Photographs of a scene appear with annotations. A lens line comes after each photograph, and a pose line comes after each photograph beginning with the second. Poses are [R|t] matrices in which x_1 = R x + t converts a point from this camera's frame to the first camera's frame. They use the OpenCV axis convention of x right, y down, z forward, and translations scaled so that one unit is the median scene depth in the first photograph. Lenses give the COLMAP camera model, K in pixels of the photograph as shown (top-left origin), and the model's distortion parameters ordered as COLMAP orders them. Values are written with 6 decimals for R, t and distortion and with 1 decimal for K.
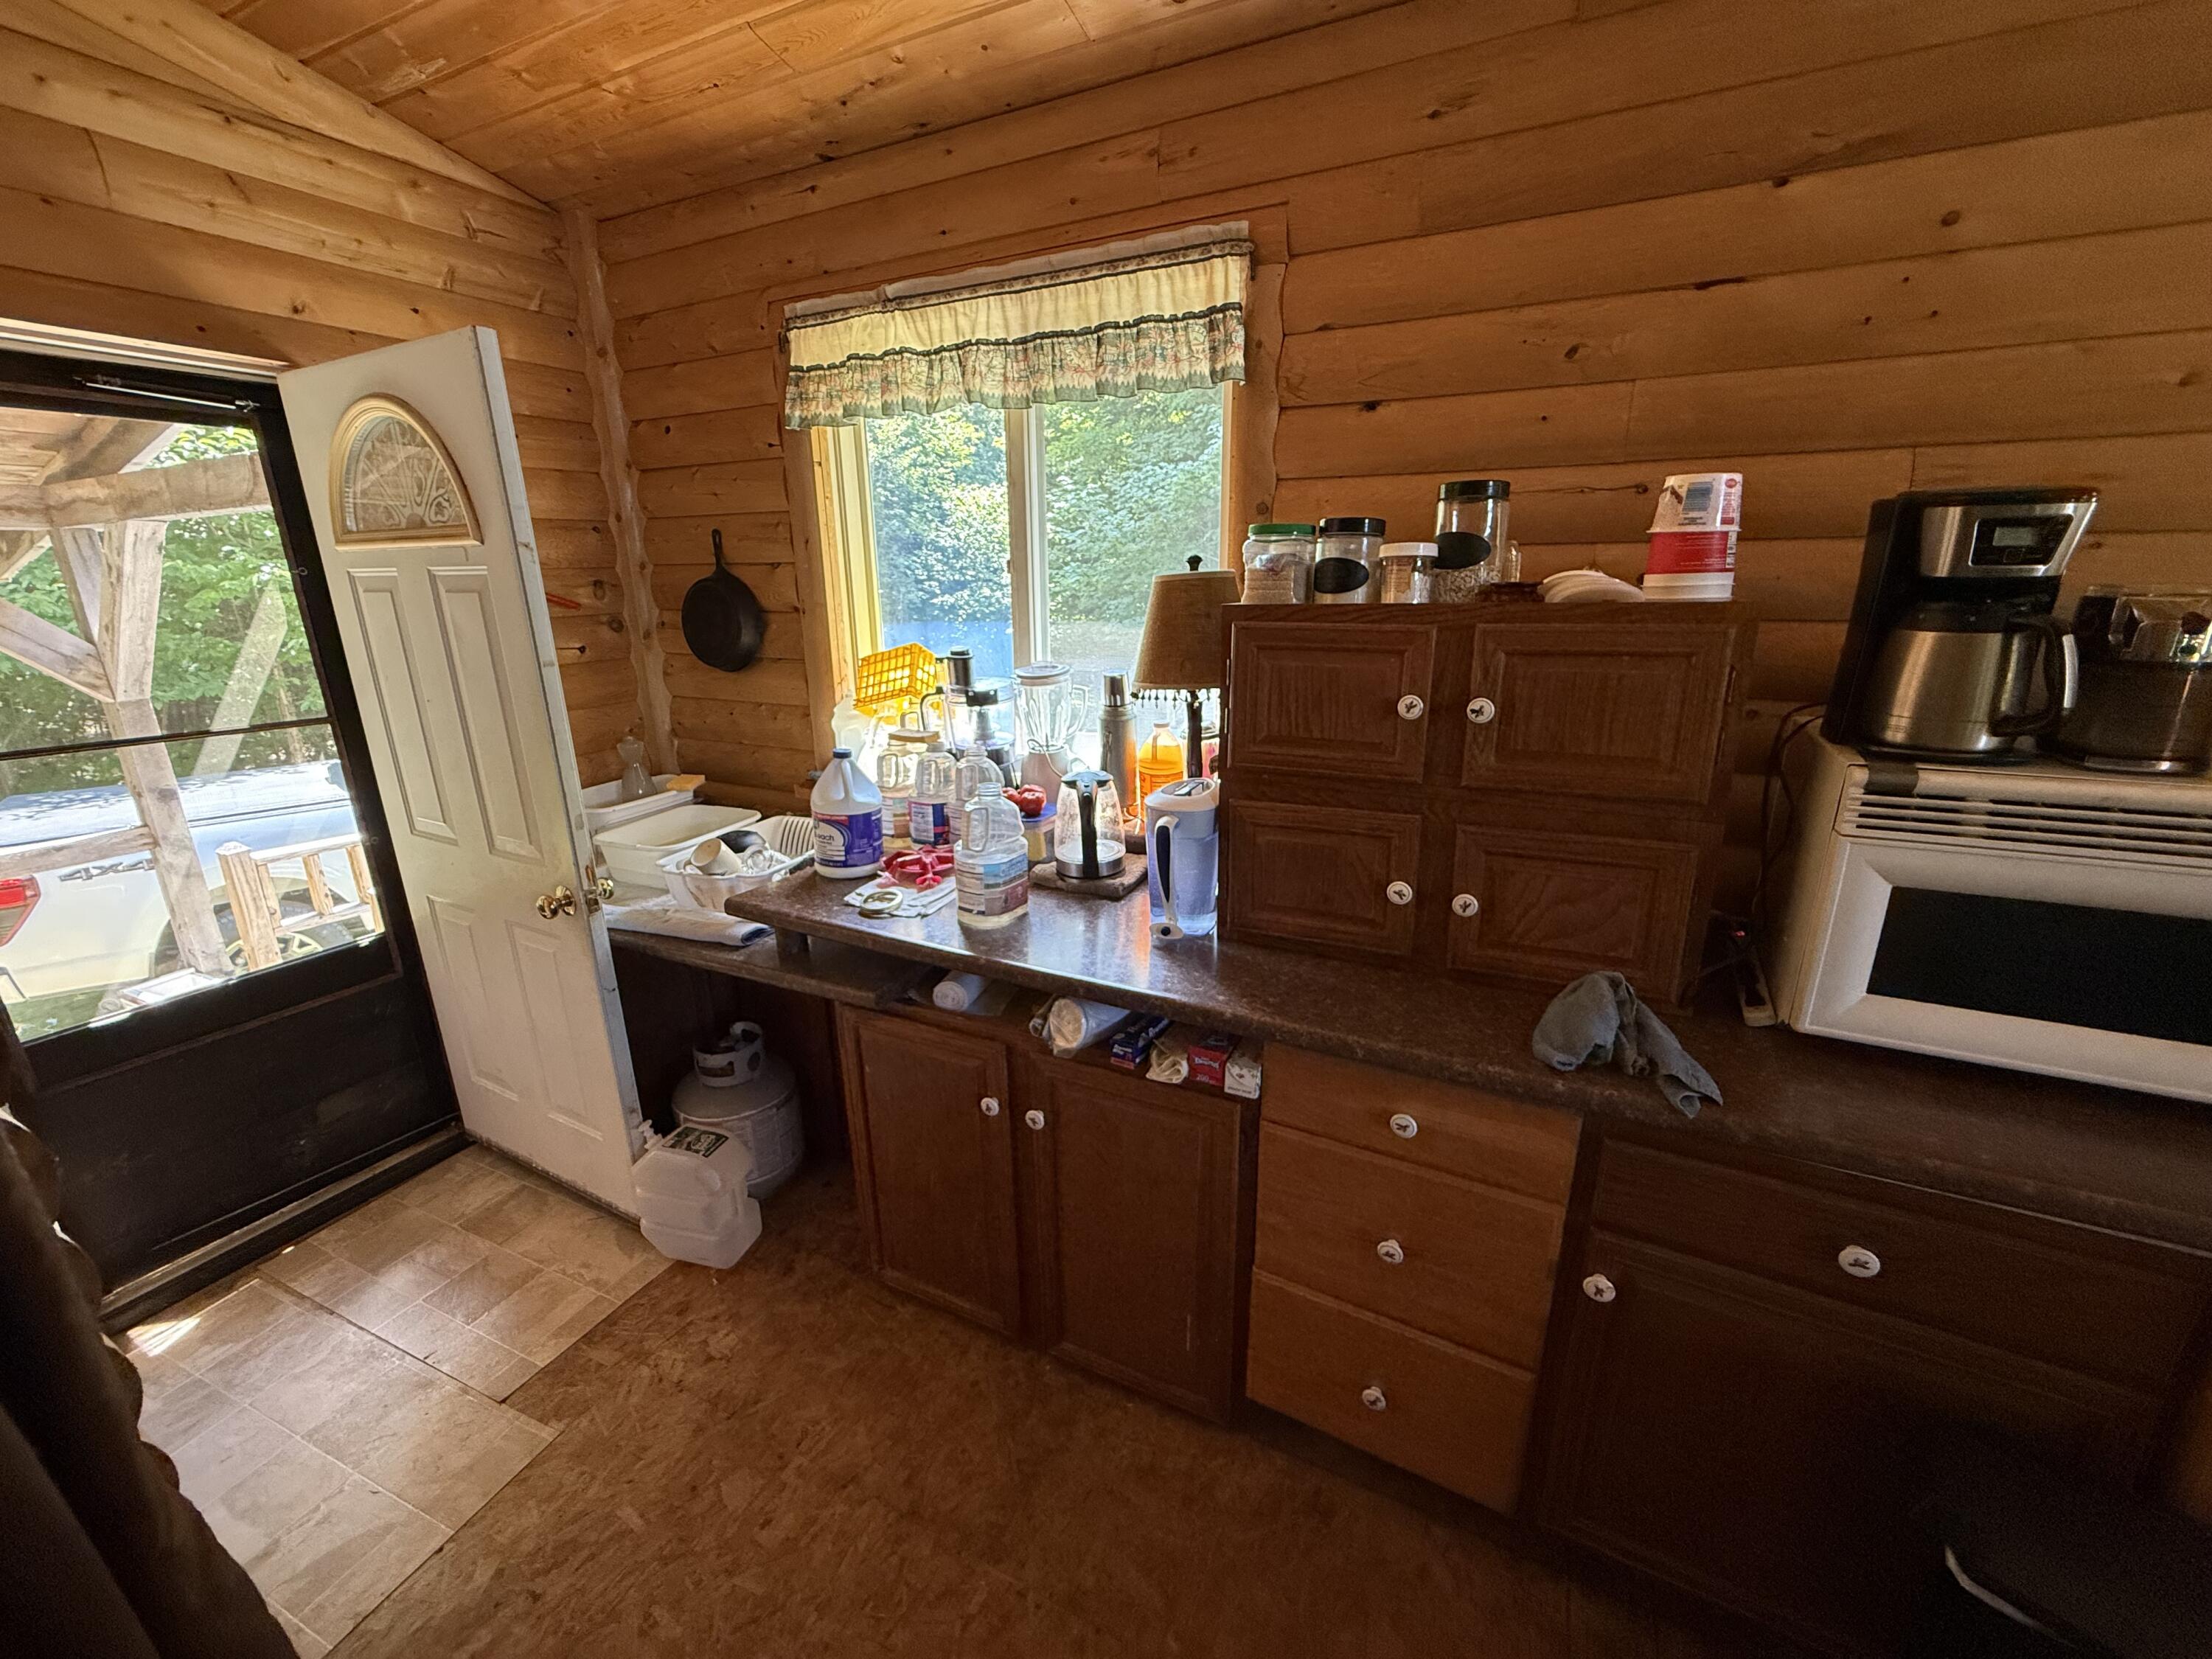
lens RADIAL K [[875.0, 0, 1098.7], [0, 875.0, 830.0], [0, 0, 1]] dist [-0.001542, -0.000275]
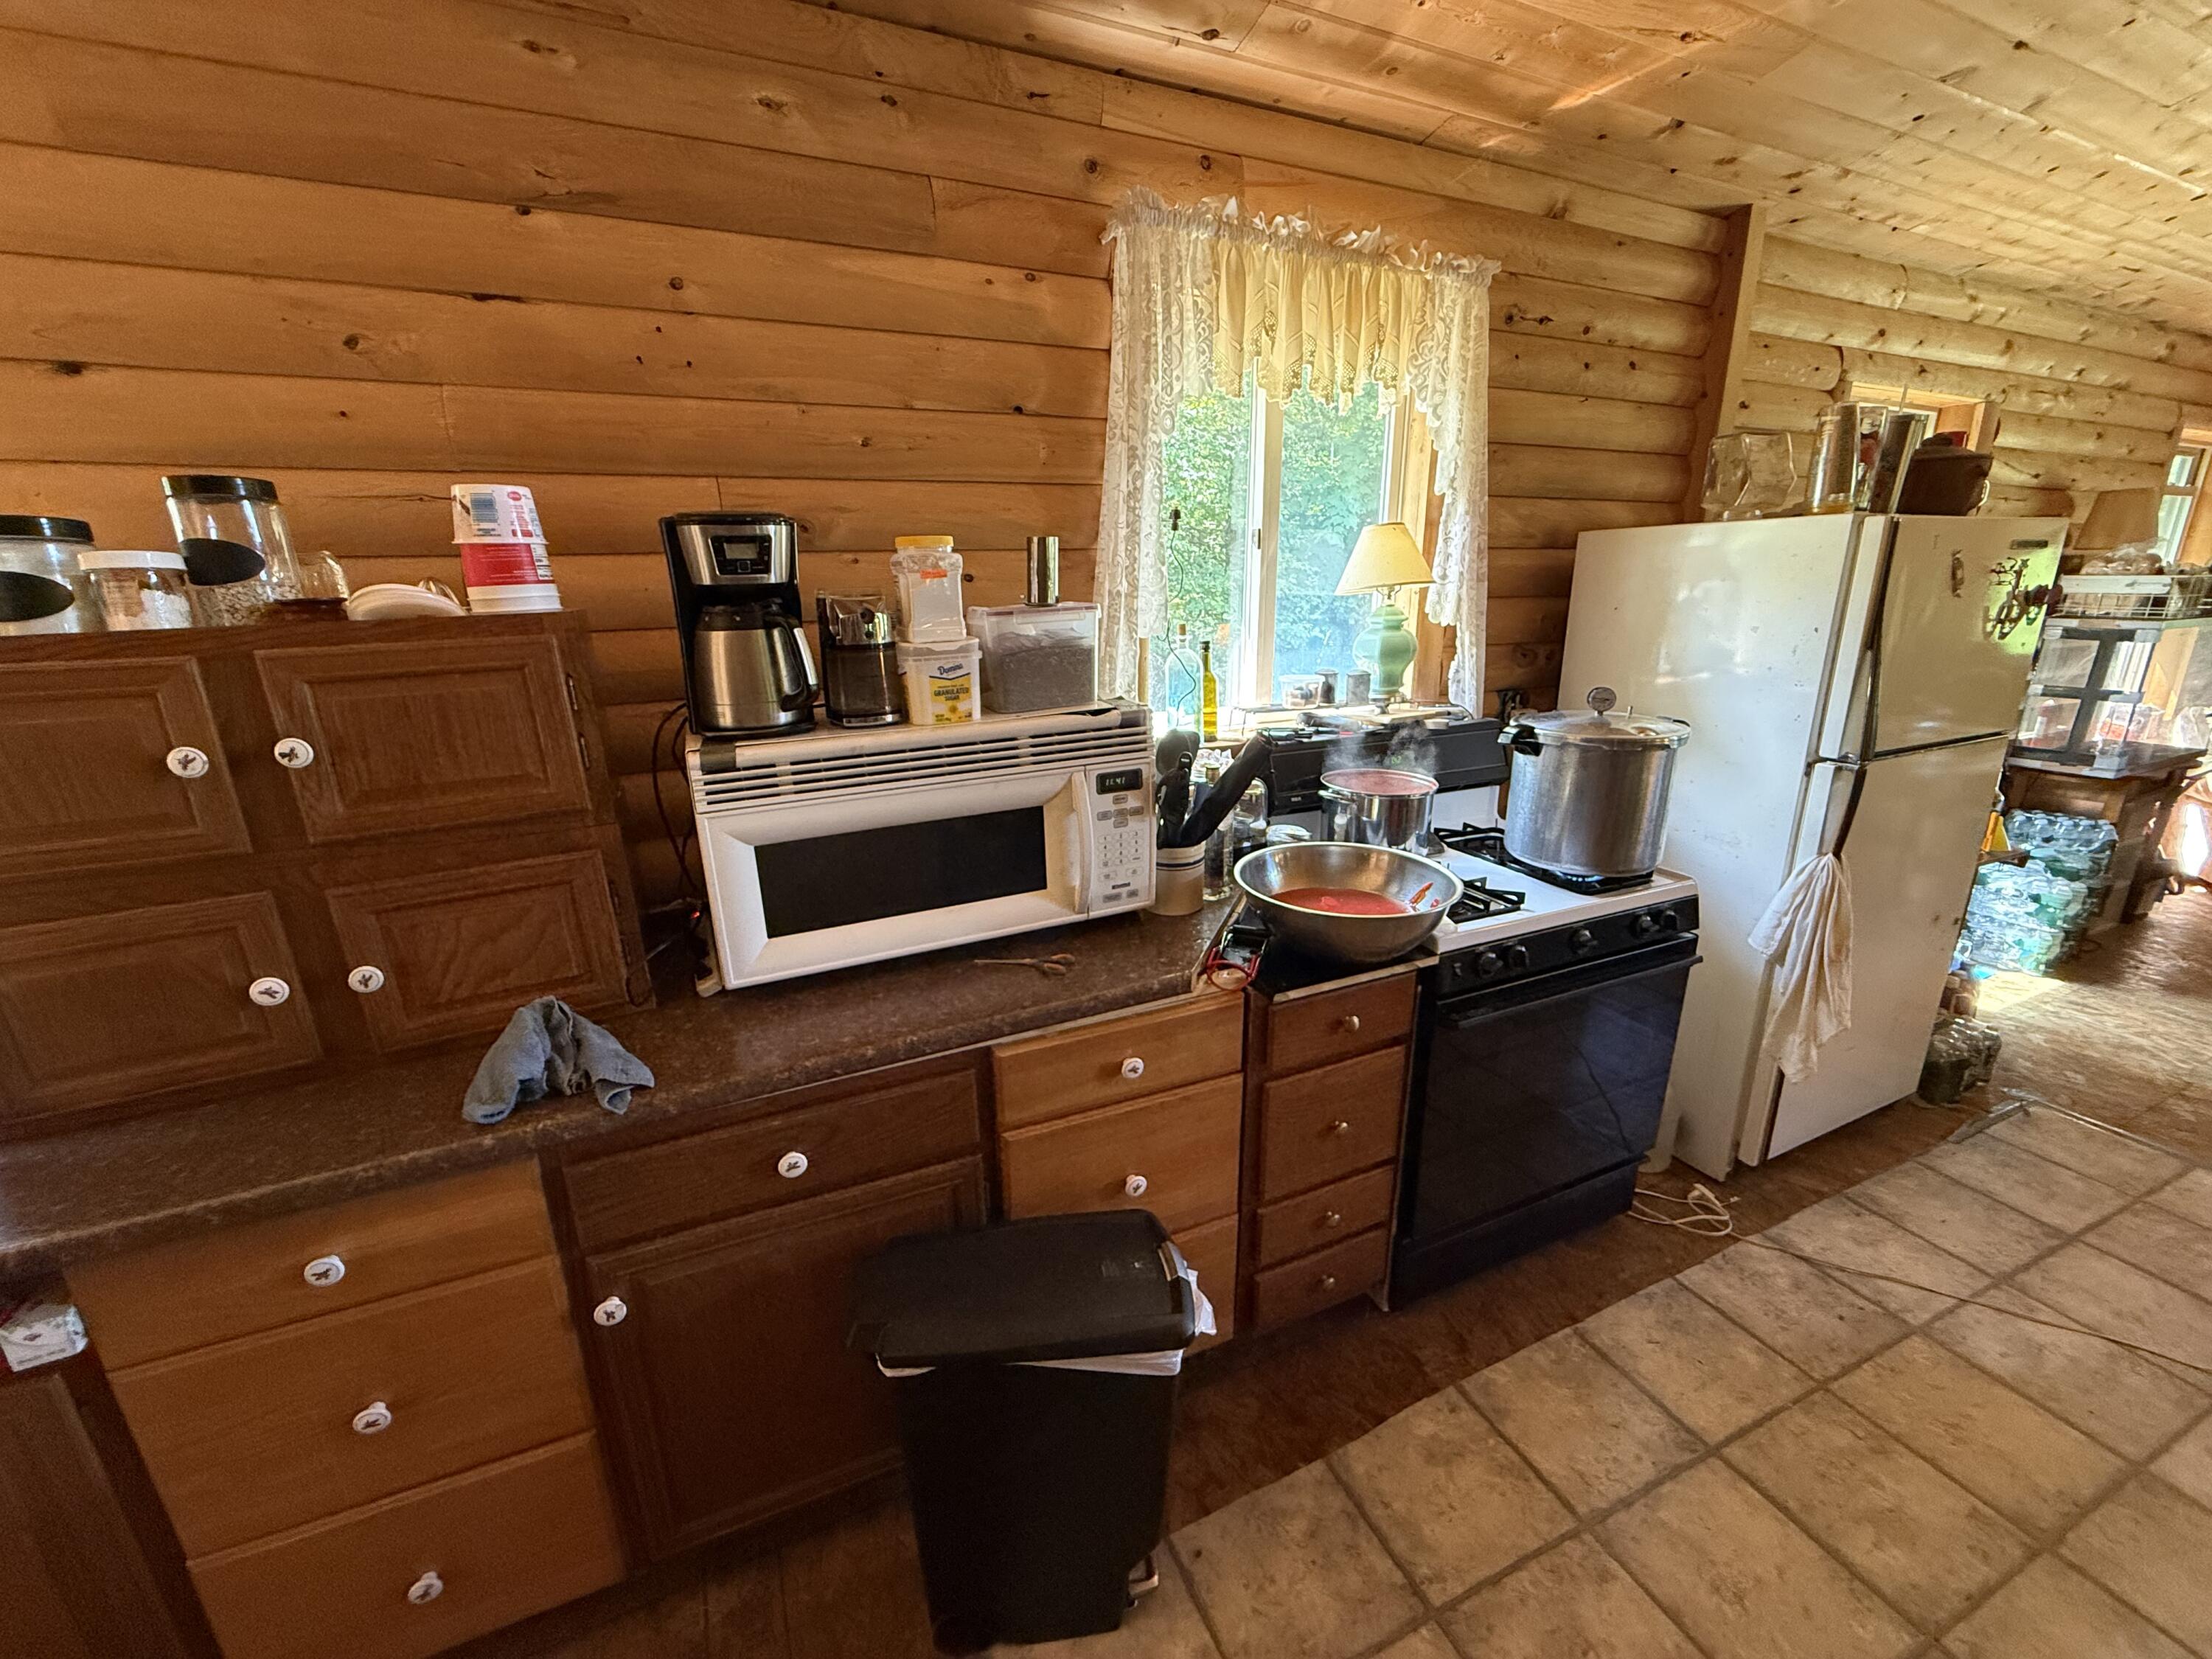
lens RADIAL K [[875.0, 0, 1109.0], [0, 875.0, 825.6], [0, 0, 1]] dist [-0.001542, -0.000275]
pose [[0.623900, -0.219016, 0.750187, 0.292643], [0.235821, 0.967942, 0.086467, 0.042534], [-0.745075, 0.122963, 0.655548, -0.116768]]
